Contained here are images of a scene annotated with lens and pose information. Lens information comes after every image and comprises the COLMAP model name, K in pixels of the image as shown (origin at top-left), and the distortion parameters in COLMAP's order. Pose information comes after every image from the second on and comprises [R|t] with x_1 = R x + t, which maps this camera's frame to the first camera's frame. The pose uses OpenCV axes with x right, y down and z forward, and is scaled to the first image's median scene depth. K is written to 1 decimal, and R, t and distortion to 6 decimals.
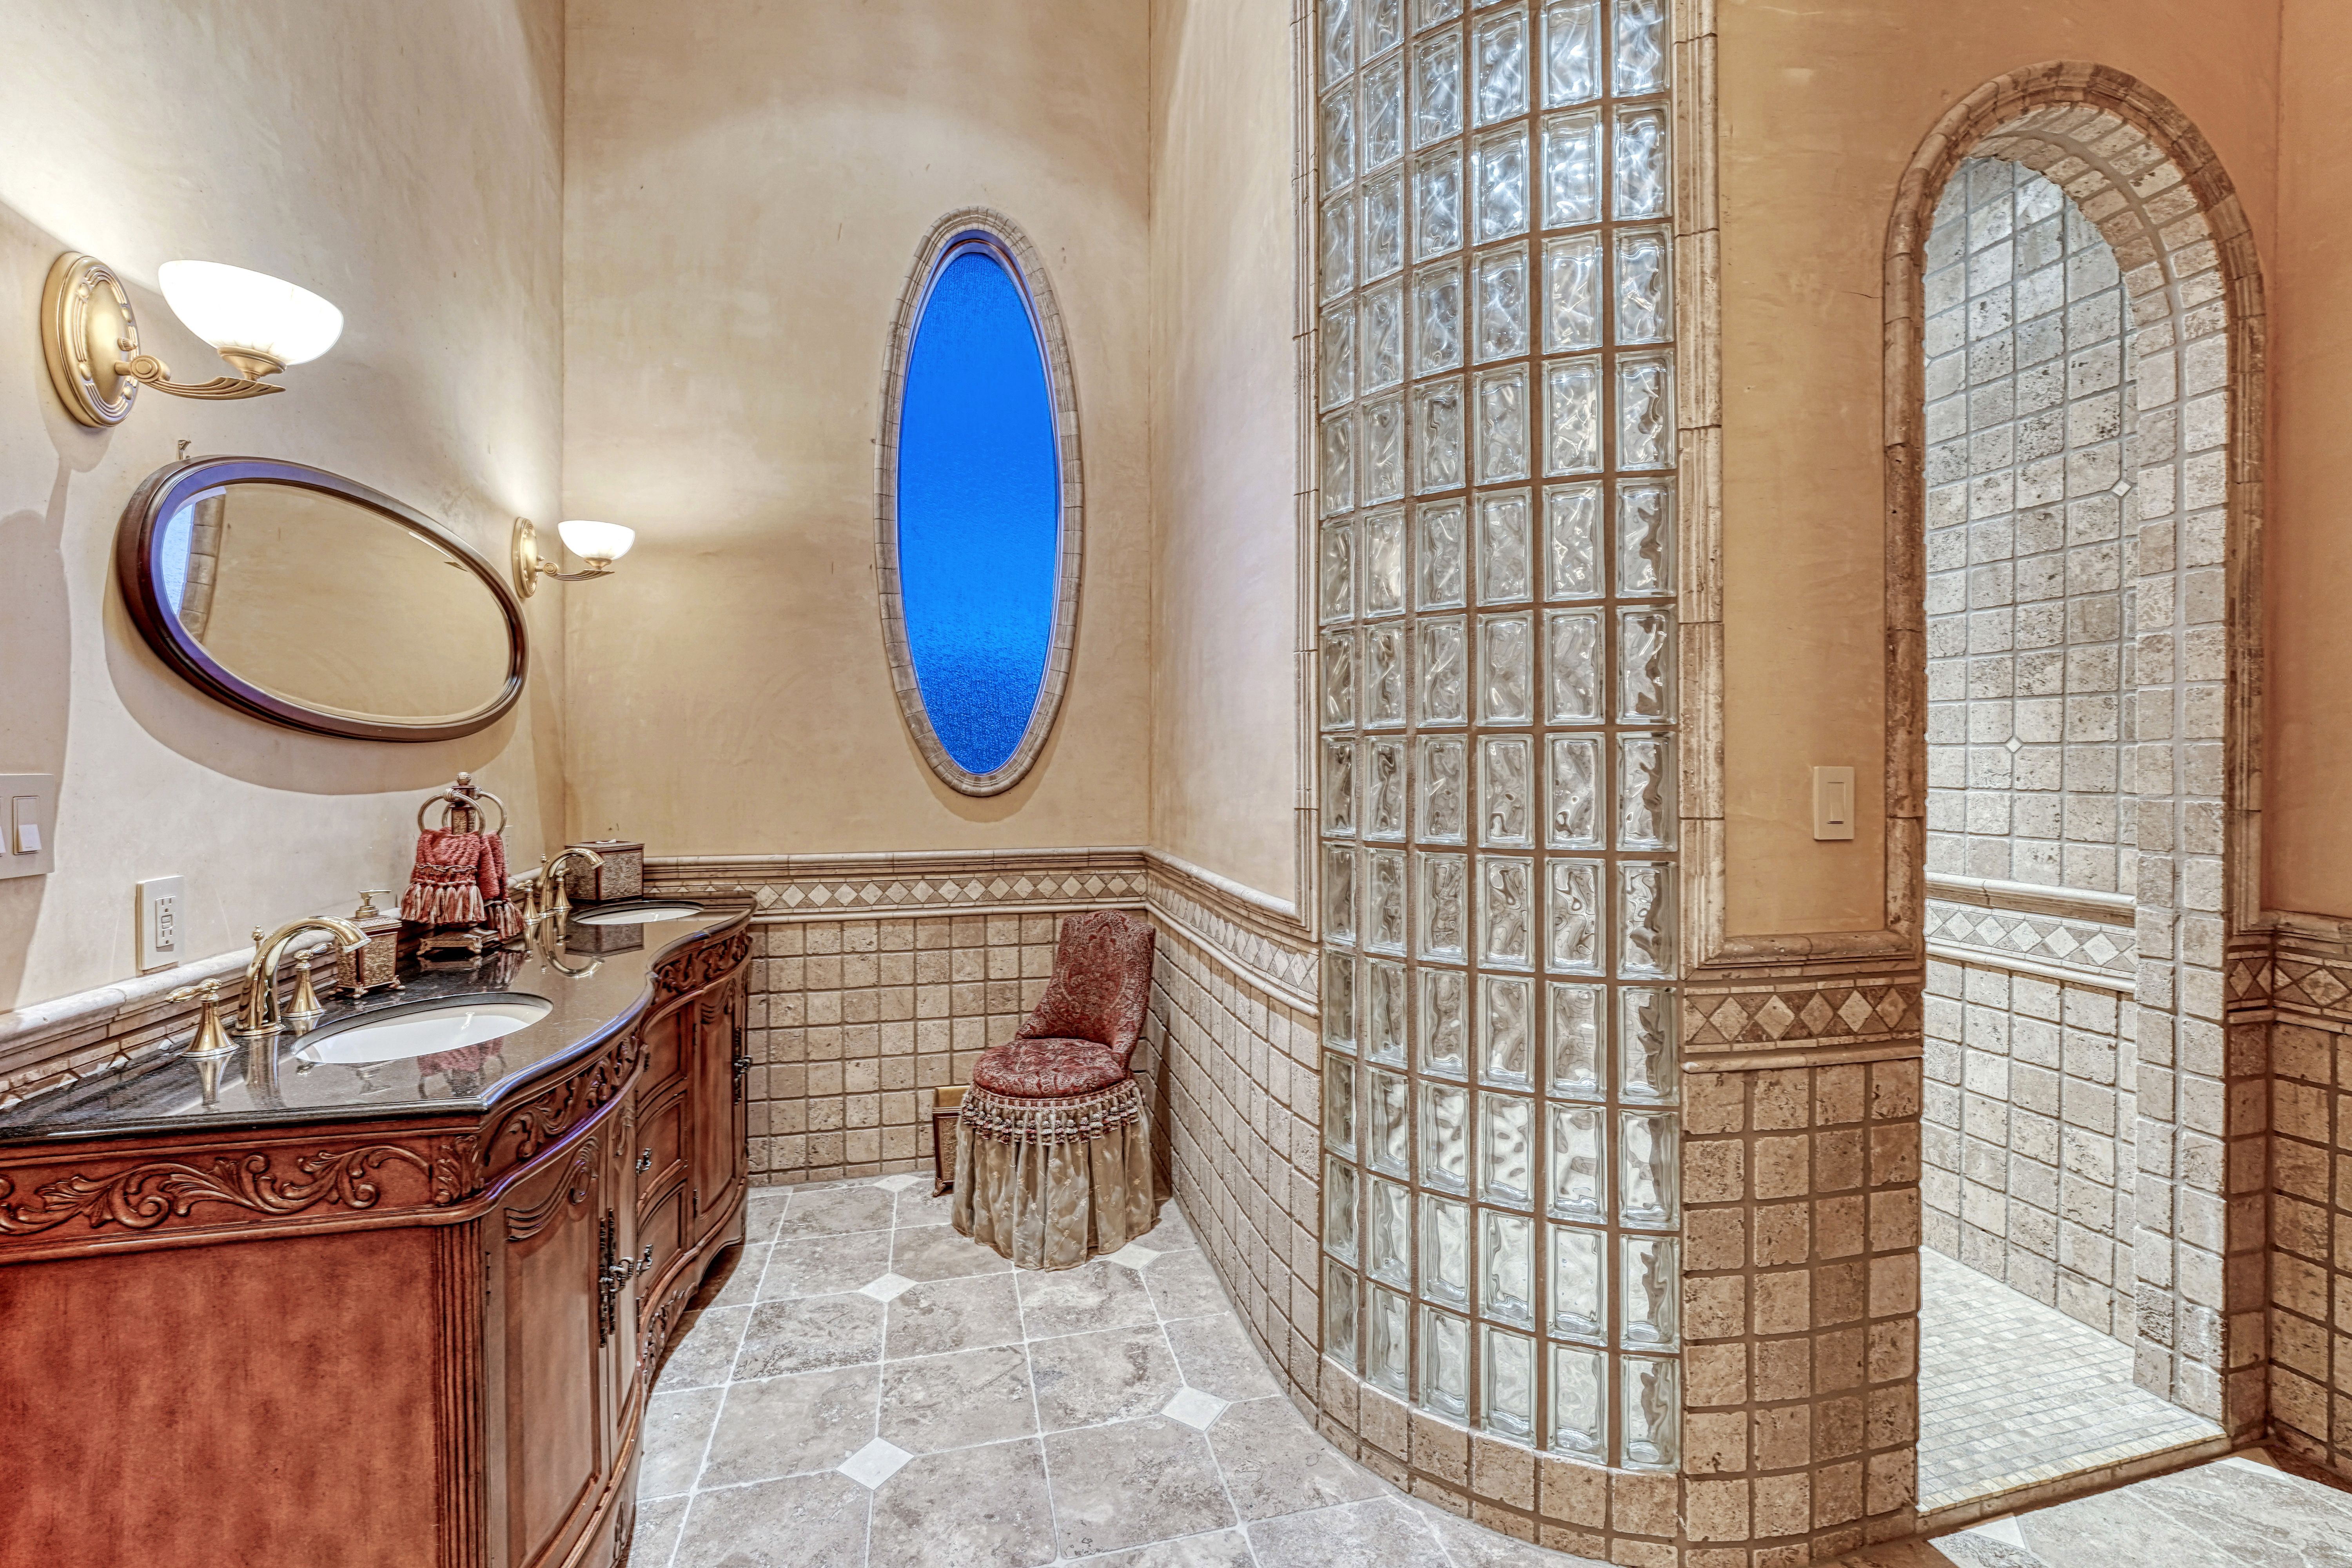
lens RADIAL K [[946.2, 0, 1175.7], [0, 946.2, 777.0], [0, 0, 1]] dist [0.002542, 0.000184]
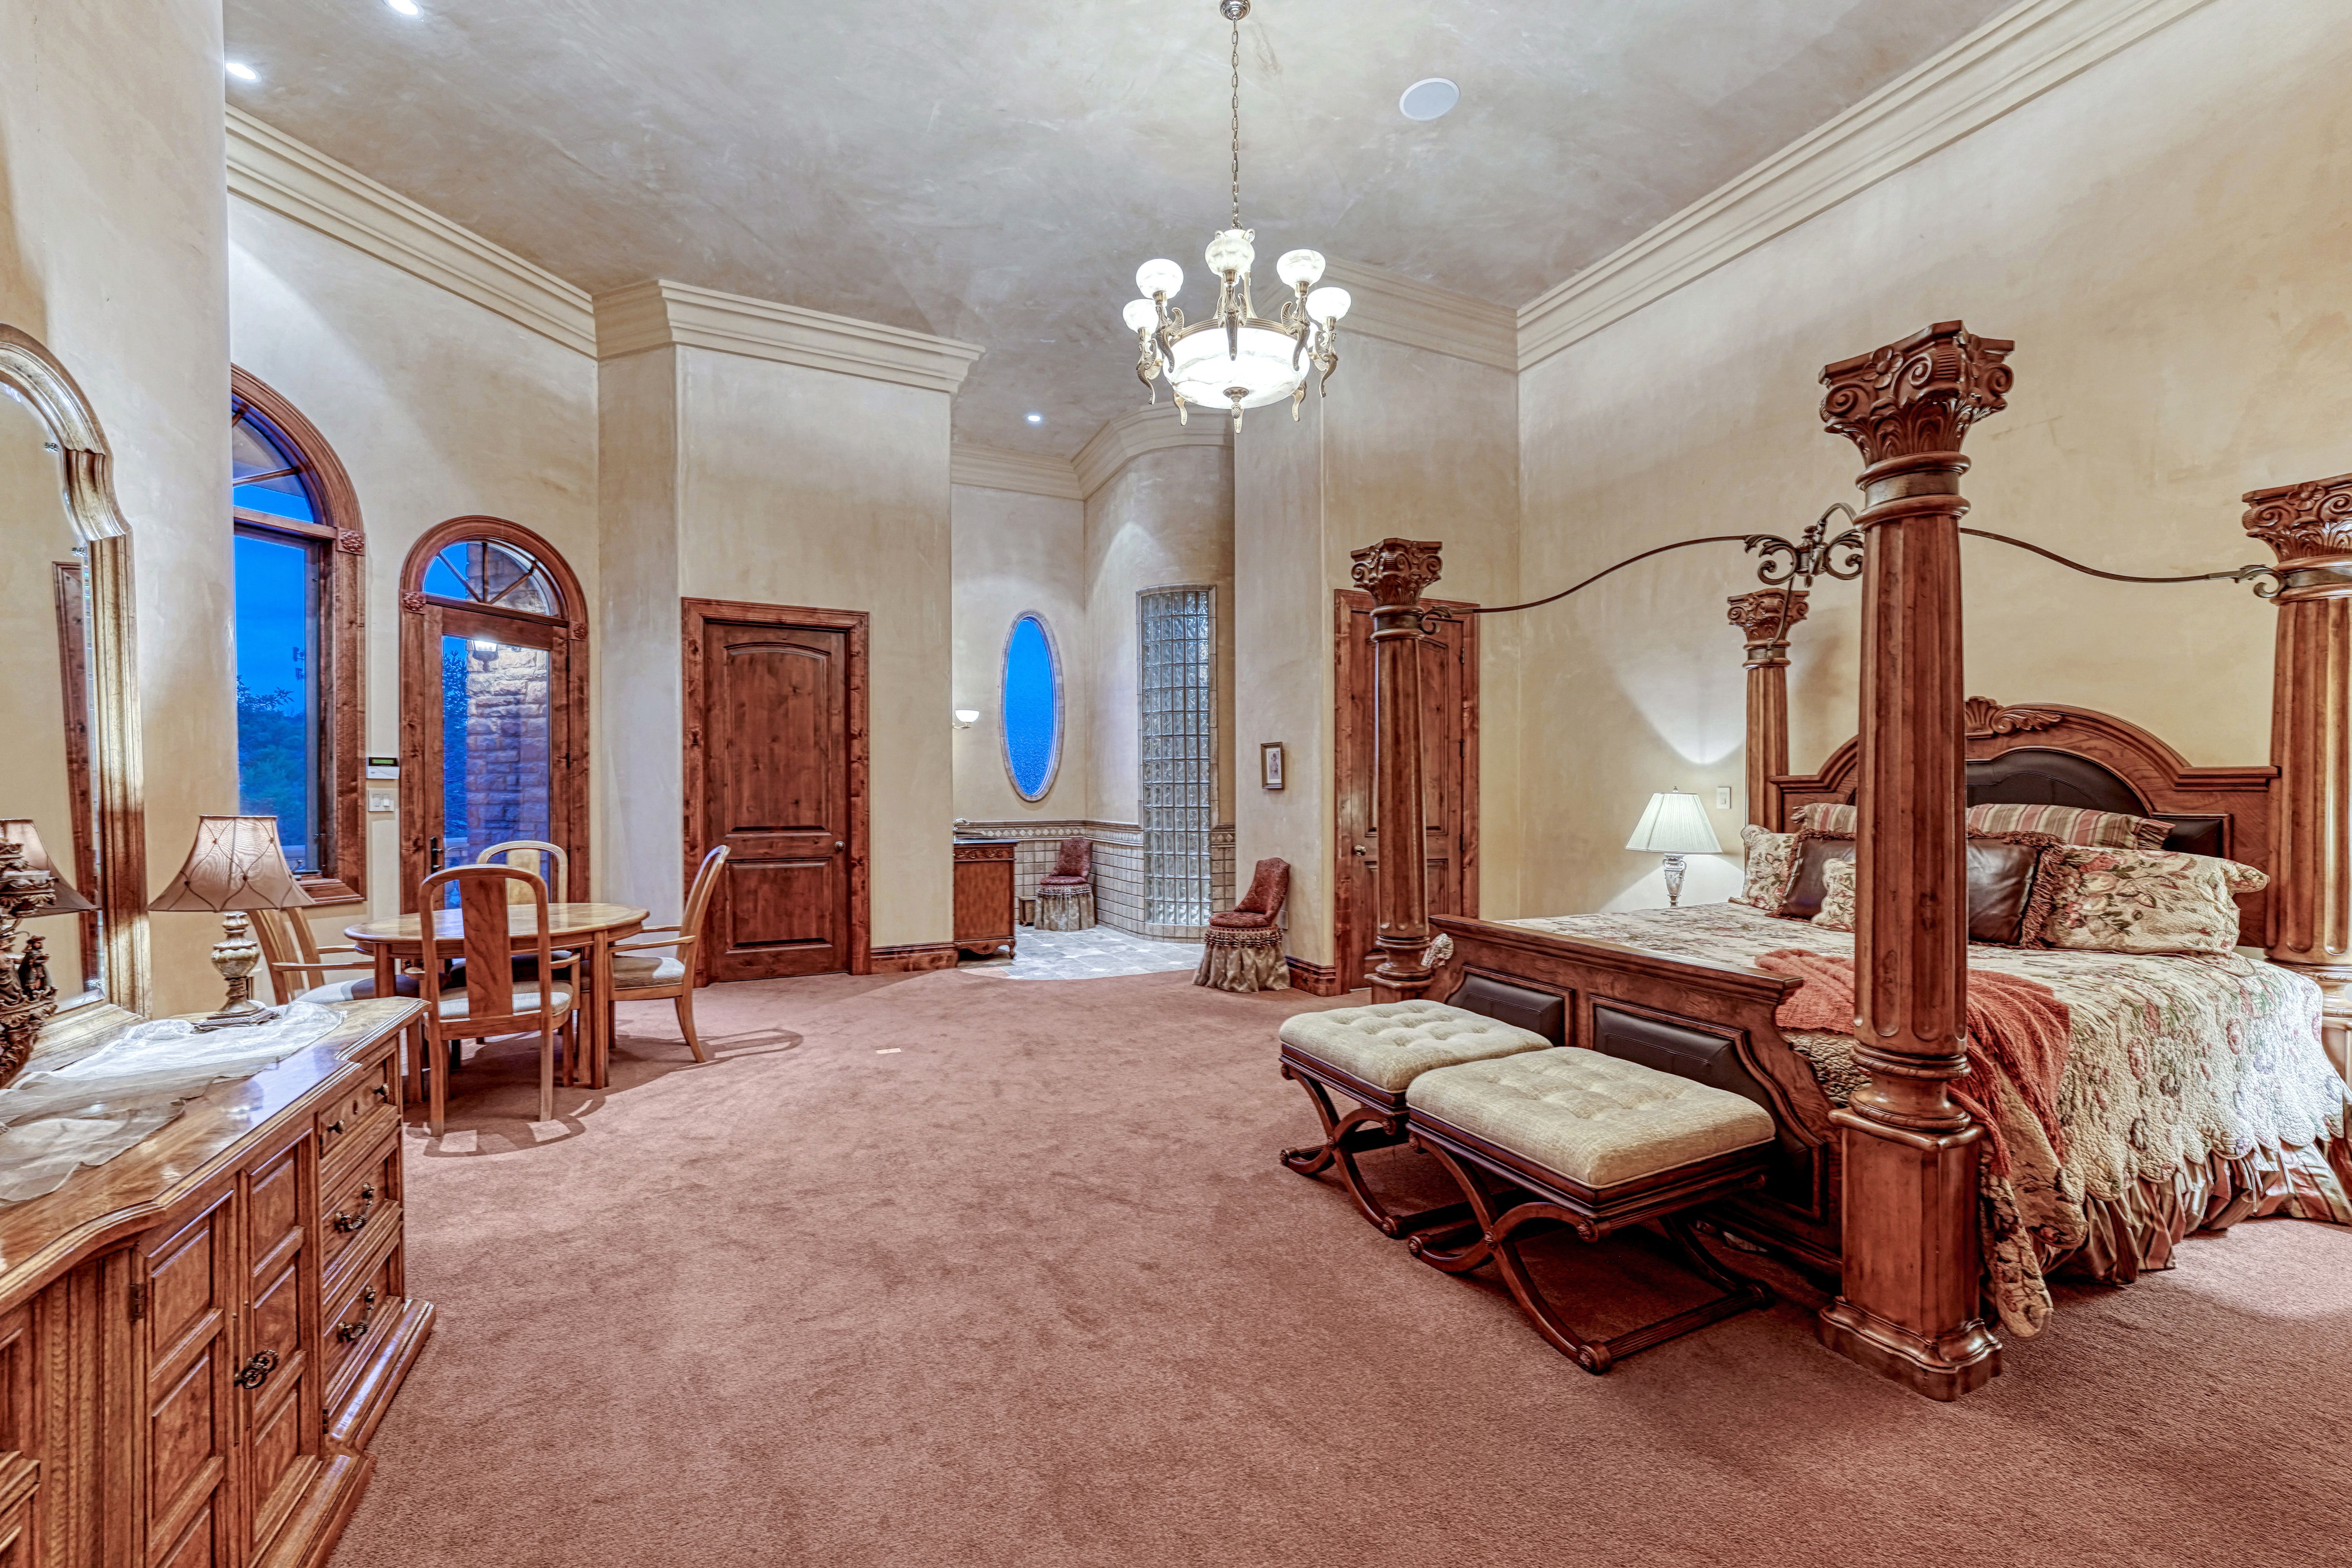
lens RADIAL K [[946.2, 0, 1180.5], [0, 946.2, 797.3], [0, 0, 1]] dist [0.002542, 0.000184]
pose [[0.979283, -0.002014, 0.202485, -0.382327], [0.005220, 0.999869, -0.015301, 0.057770], [-0.202427, 0.016041, 0.979166, -2.245718]]
